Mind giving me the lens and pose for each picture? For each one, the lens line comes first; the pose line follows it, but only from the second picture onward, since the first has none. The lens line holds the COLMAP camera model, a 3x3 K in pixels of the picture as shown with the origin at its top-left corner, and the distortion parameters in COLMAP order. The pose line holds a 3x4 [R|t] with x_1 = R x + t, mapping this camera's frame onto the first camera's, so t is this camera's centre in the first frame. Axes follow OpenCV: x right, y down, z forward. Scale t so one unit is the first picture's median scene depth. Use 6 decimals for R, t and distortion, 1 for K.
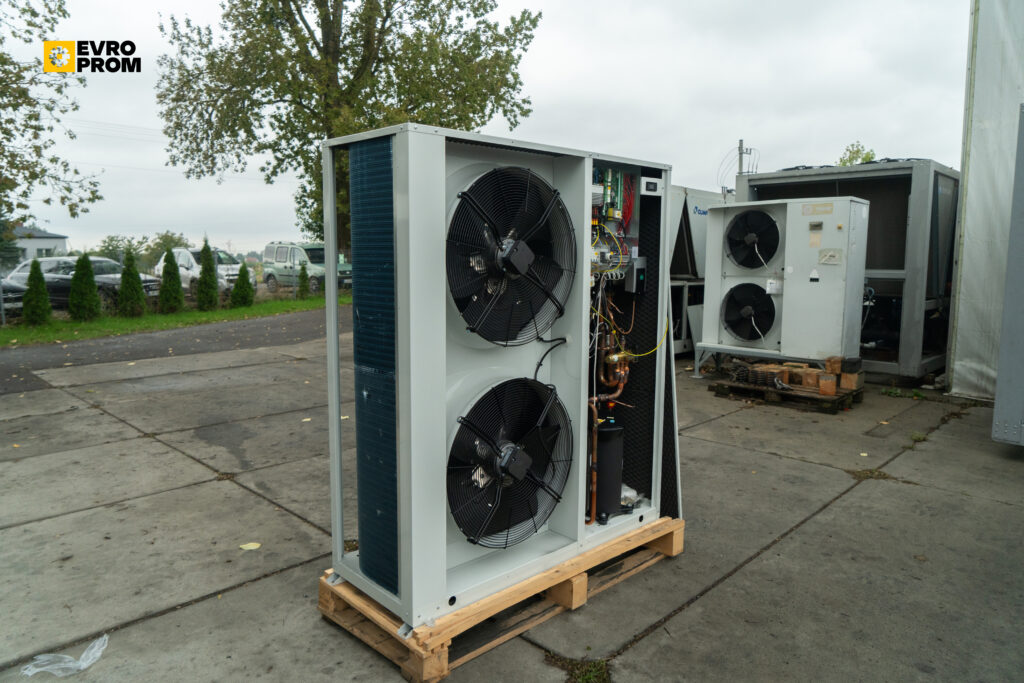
lens RADIAL K [[688.0, 0, 514.9], [0, 688.0, 337.5], [0, 0, 1]] dist [-0.037401, 0.031346]
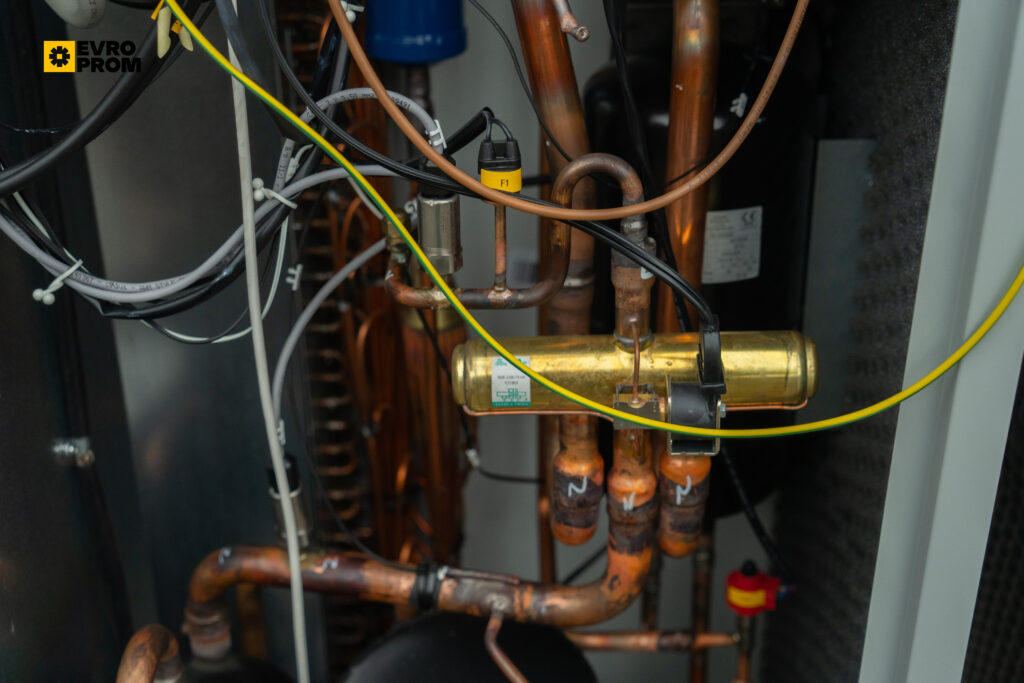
lens RADIAL K [[1311.0, 0, 512.0], [0, 1311.0, 341.5], [0, 0, 1]] dist [0.028047, 0.044836]
pose [[0.693999, 0.317458, -0.646209, 0.131796], [-0.082116, 0.926586, 0.367008, -0.029015], [0.715278, -0.201639, 0.669118, 0.367645]]
